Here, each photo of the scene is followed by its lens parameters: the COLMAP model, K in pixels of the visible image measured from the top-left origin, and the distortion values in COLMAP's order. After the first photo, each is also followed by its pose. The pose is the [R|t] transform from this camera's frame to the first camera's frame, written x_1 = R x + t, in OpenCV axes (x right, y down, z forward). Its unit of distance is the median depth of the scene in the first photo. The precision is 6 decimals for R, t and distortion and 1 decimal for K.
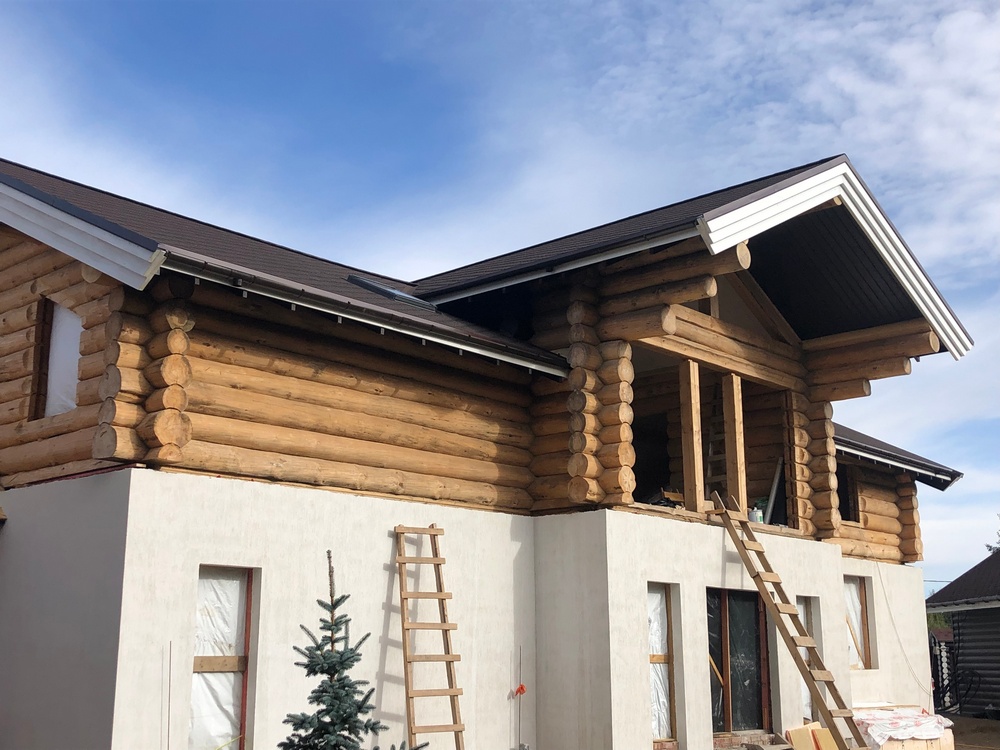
lens RADIAL K [[1223.3, 0, 500.0], [0, 1223.3, 375.0], [0, 0, 1]] dist [0.008192, 0.013744]
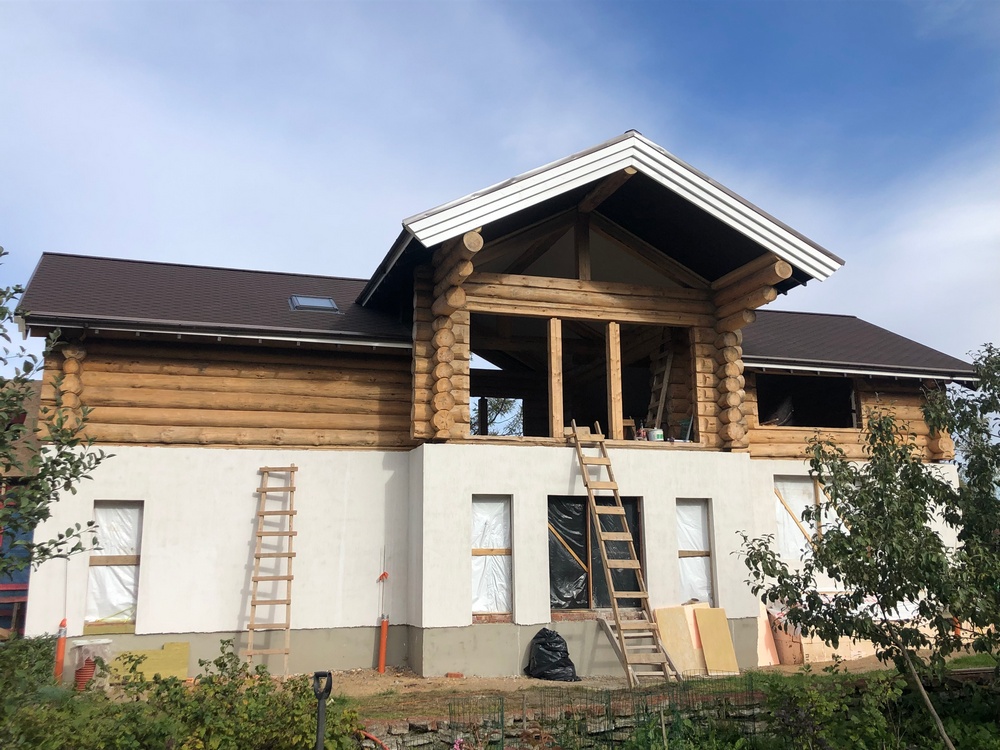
lens RADIAL K [[996.6, 0, 500.0], [0, 996.6, 375.0], [0, 0, 1]] dist [0.016131, -0.002406]
pose [[0.872751, -0.106203, -0.476473, 0.675774], [0.125034, 0.992121, 0.007886, 0.035800], [0.471882, -0.066458, 0.879154, 0.073959]]
